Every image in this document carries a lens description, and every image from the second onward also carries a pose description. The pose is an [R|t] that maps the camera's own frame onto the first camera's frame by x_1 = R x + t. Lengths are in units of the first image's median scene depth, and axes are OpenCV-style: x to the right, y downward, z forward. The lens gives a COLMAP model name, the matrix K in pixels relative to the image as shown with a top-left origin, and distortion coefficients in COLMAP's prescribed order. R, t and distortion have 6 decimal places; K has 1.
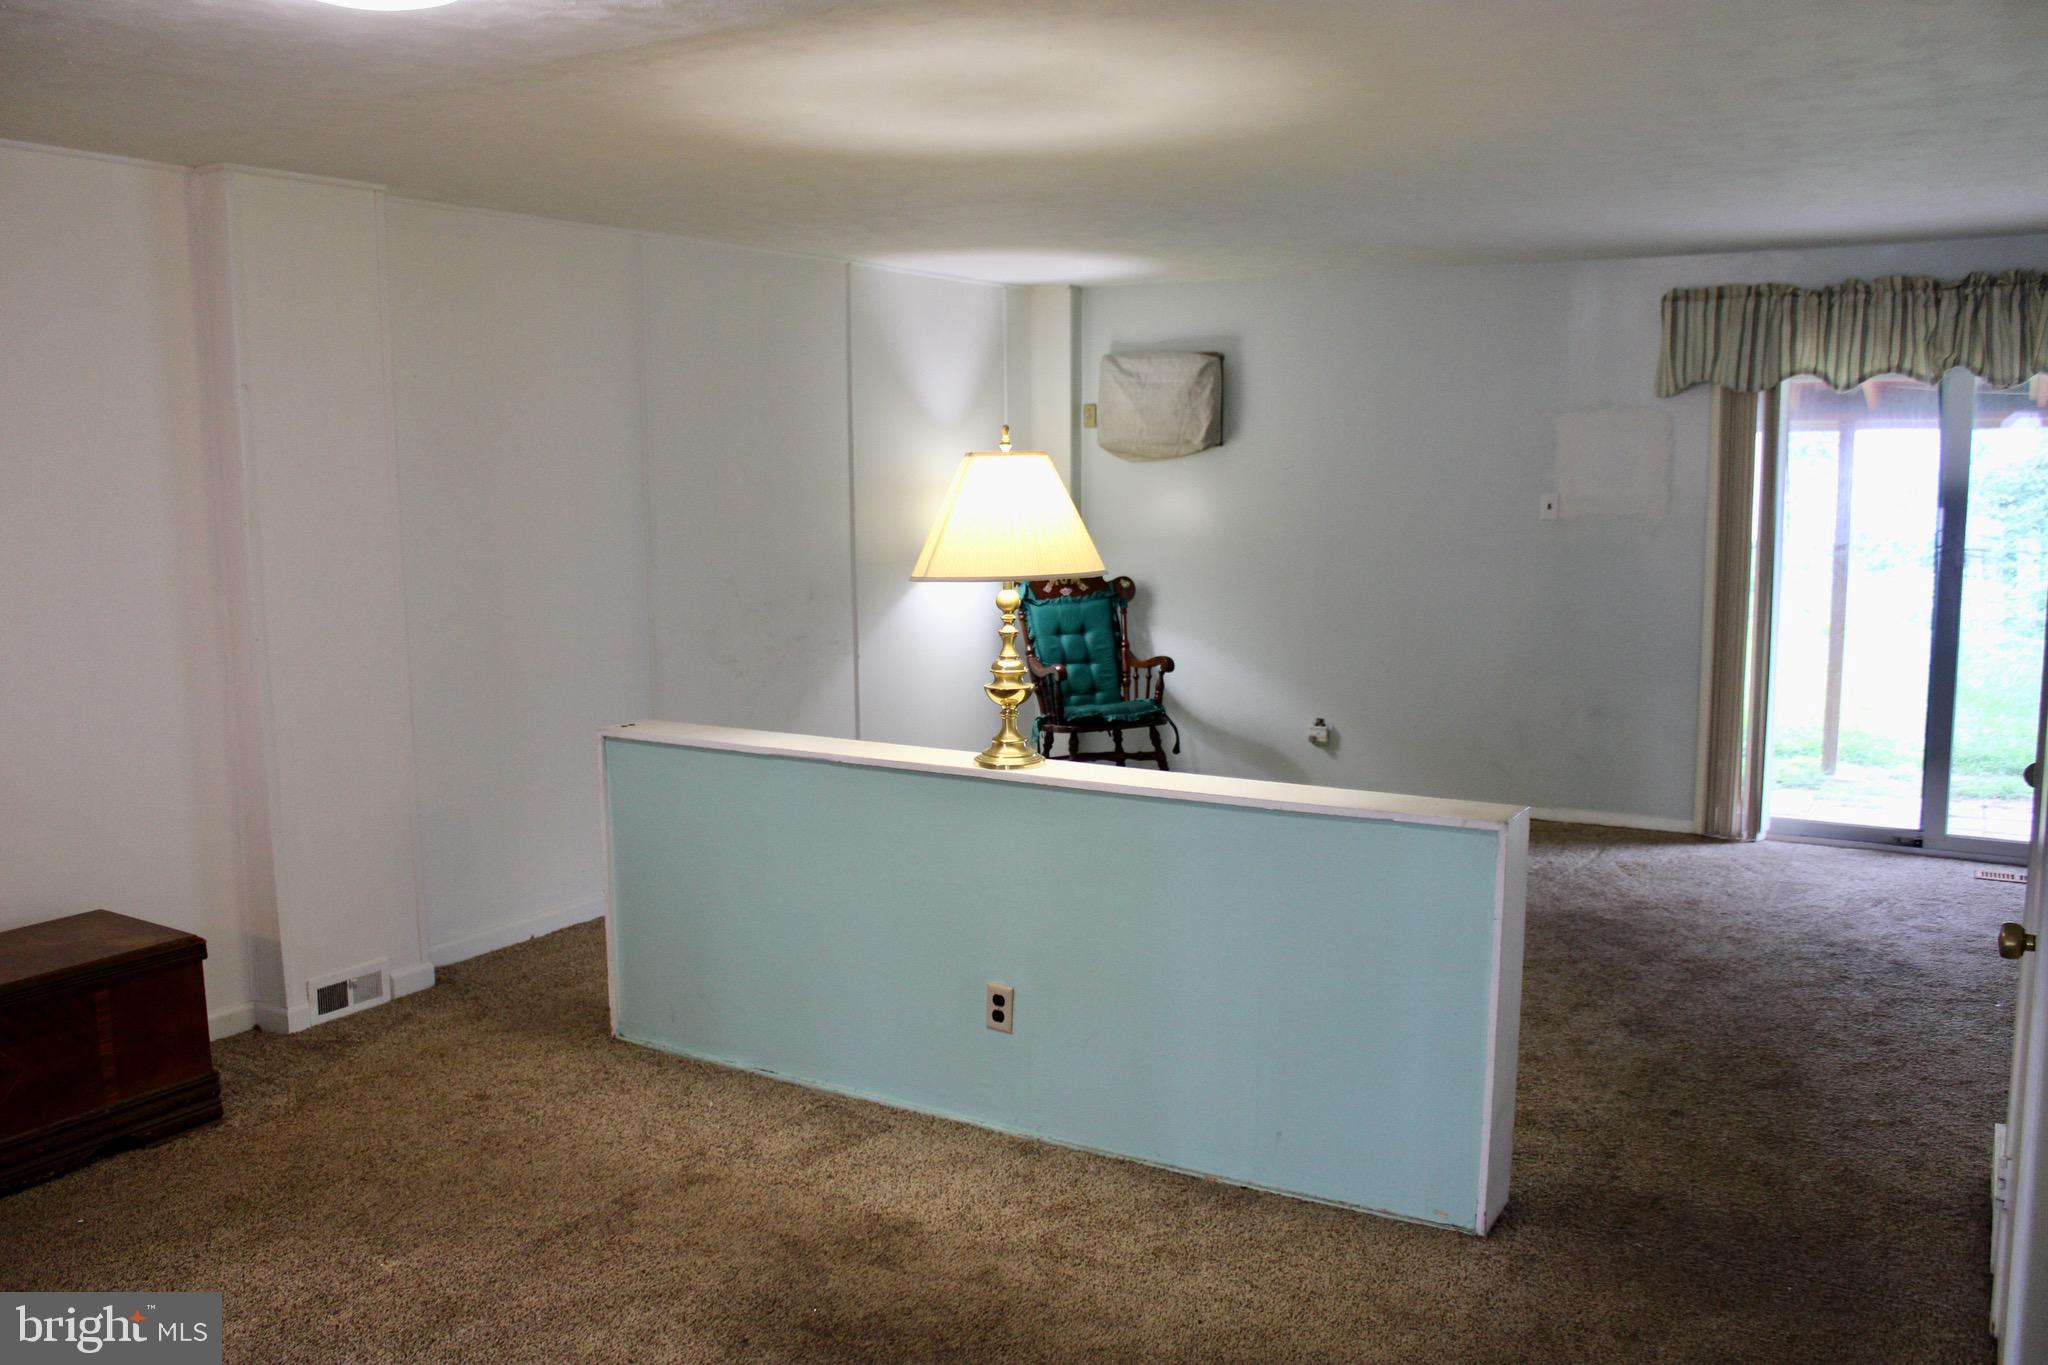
lens RADIAL K [[1691.8, 0, 1015.7], [0, 1691.8, 681.1], [0, 0, 1]] dist [-0.163296, 0.137394]
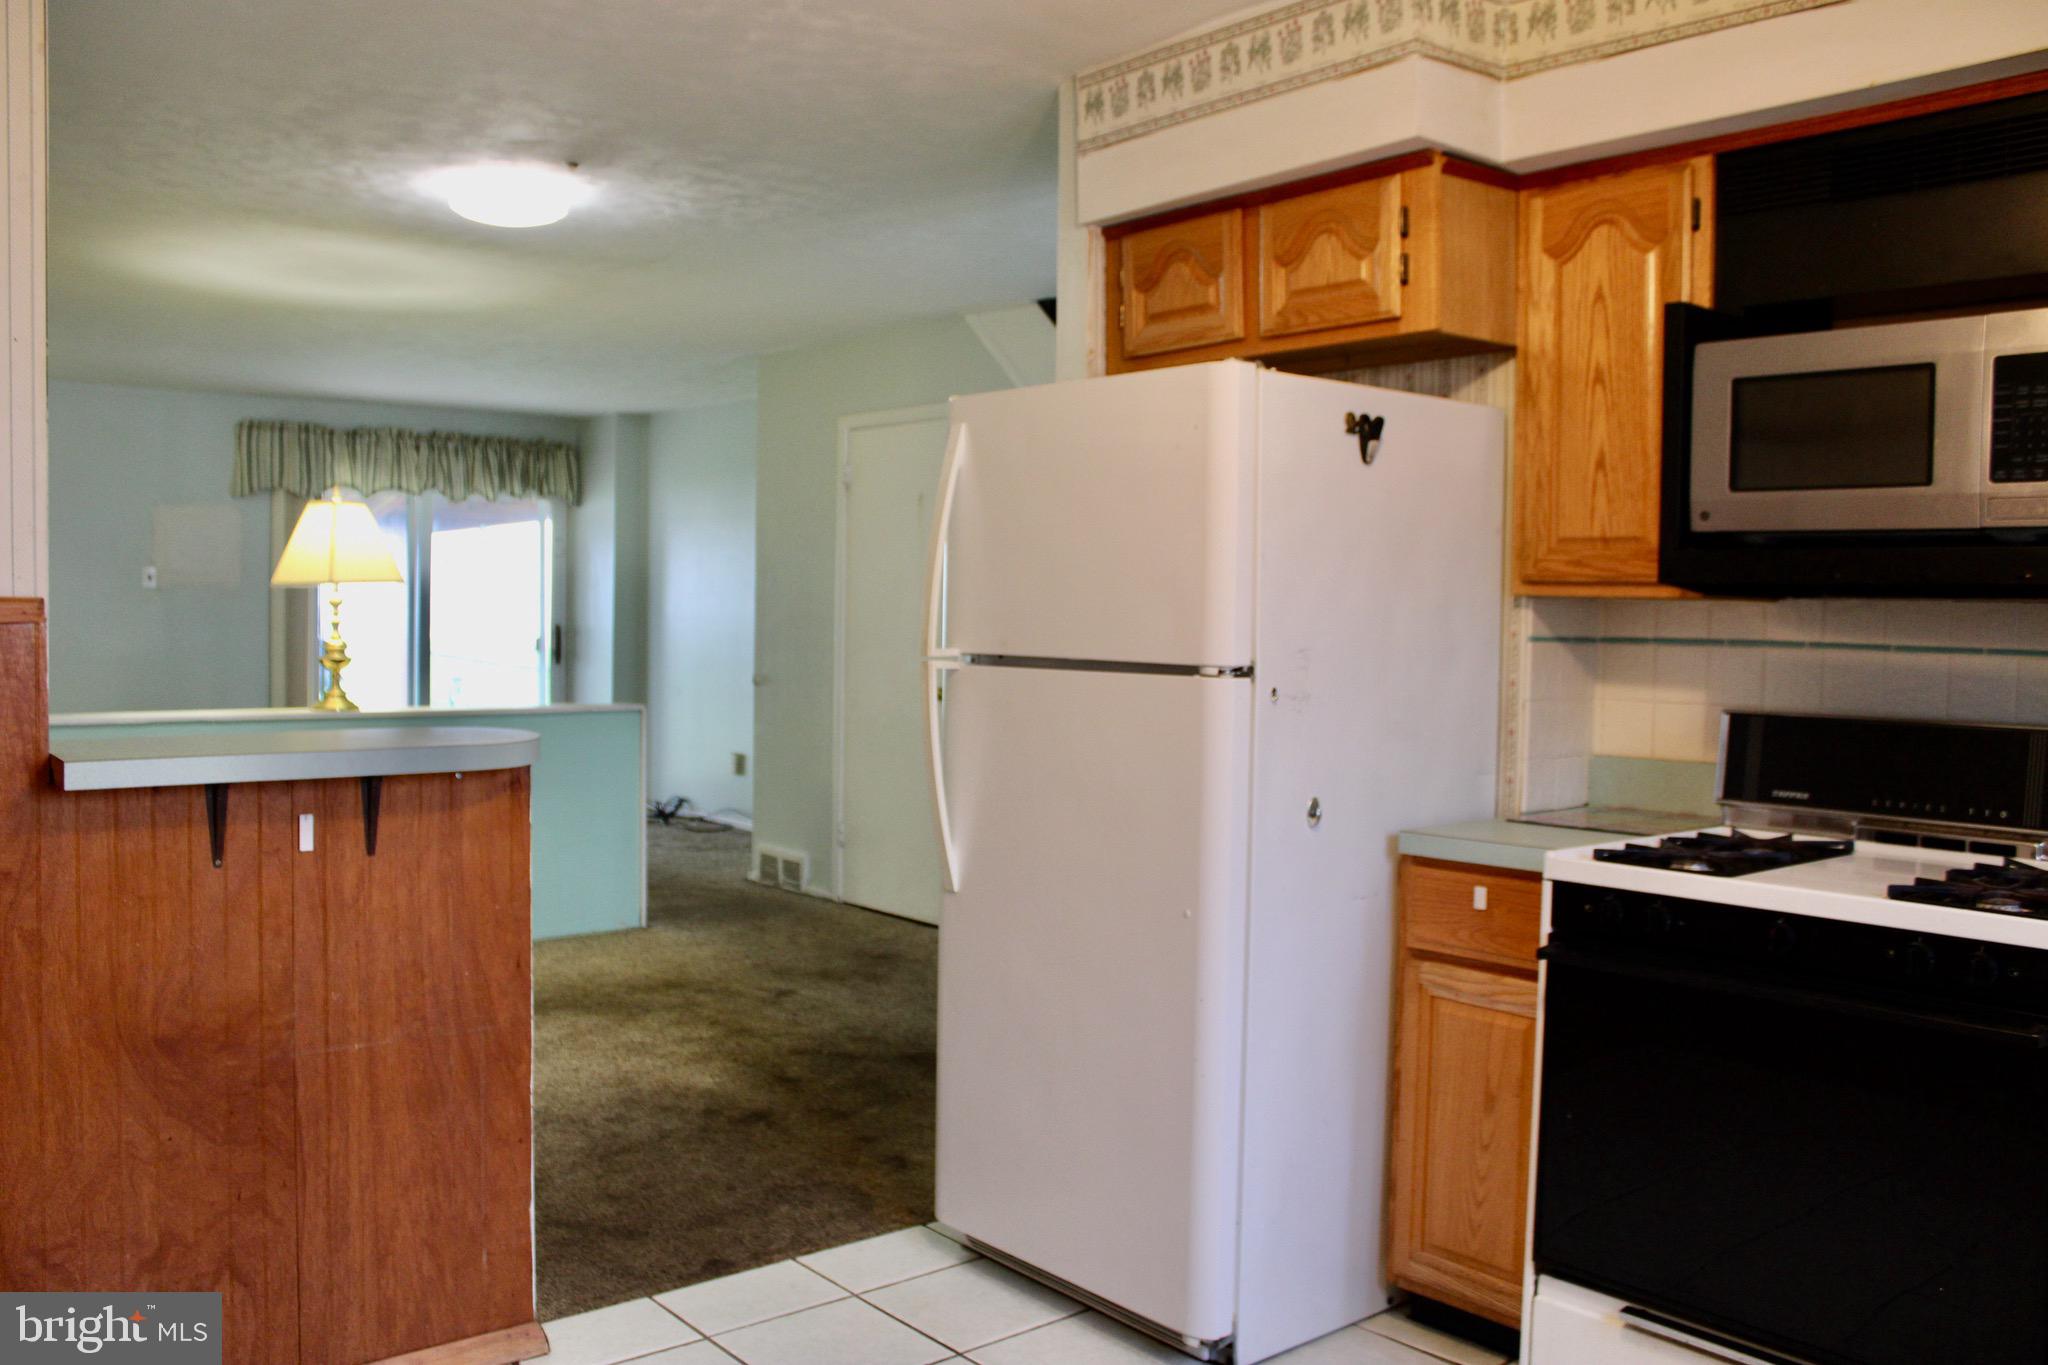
lens RADIAL K [[1691.8, 0, 1015.7], [0, 1691.8, 681.1], [0, 0, 1]] dist [-0.163296, 0.137394]
pose [[0.320497, -0.025668, 0.946902, -0.730523], [0.105793, 0.994349, -0.008853, 0.063034], [-0.941323, 0.103013, 0.321401, -0.032041]]
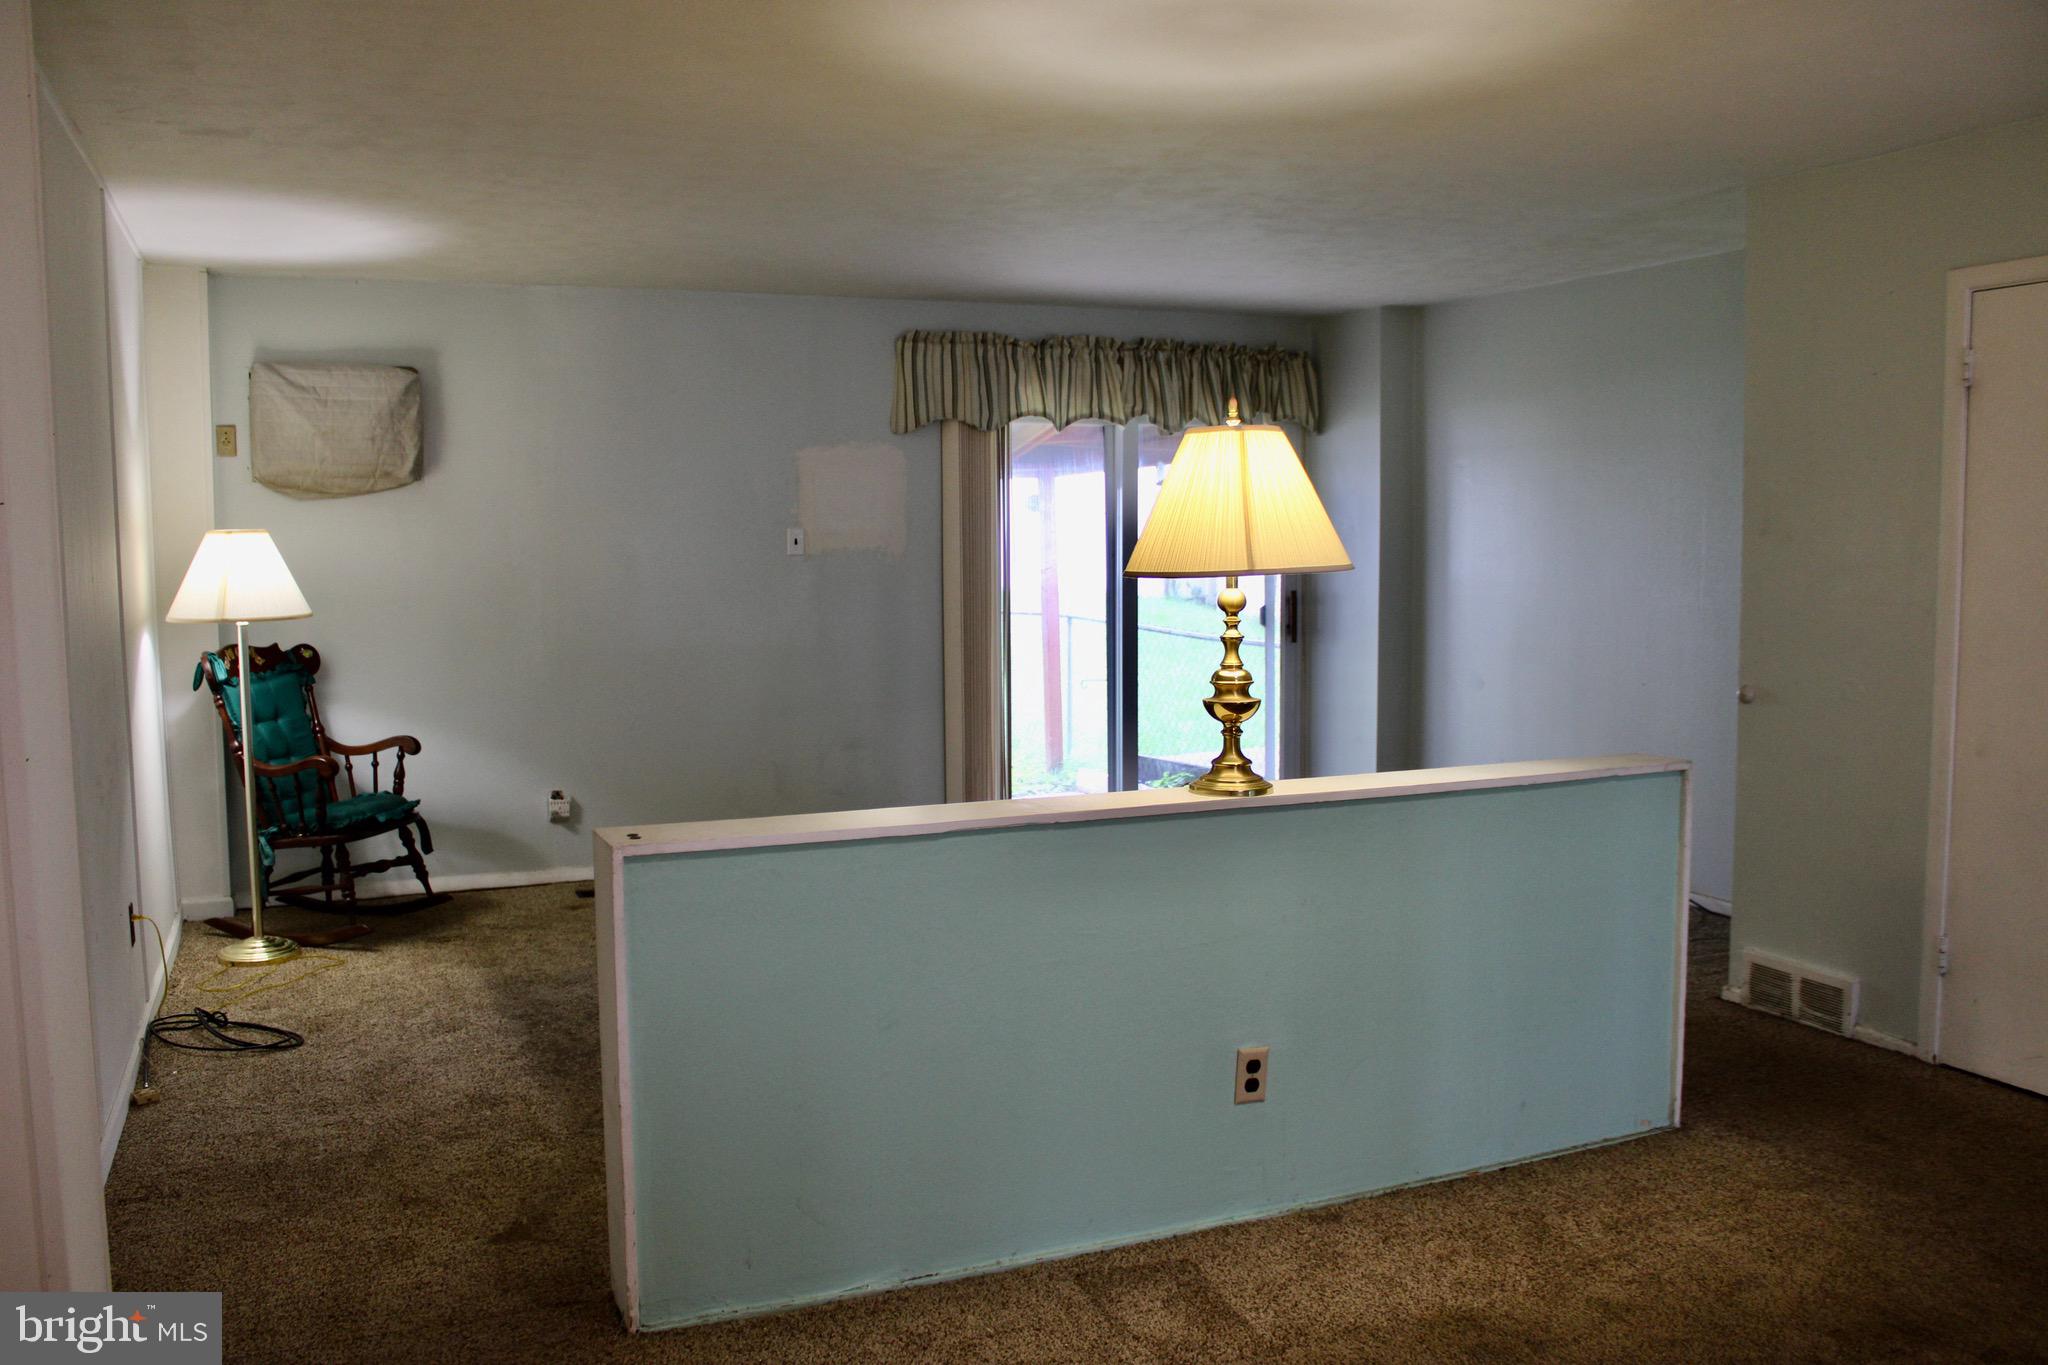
lens RADIAL K [[1691.8, 0, 1015.7], [0, 1691.8, 681.1], [0, 0, 1]] dist [-0.163296, 0.137394]
pose [[0.577122, -0.065288, 0.814044, -0.462168], [0.110054, 0.993924, 0.001691, -0.011926], [-0.809208, 0.088613, 0.580801, 0.356901]]
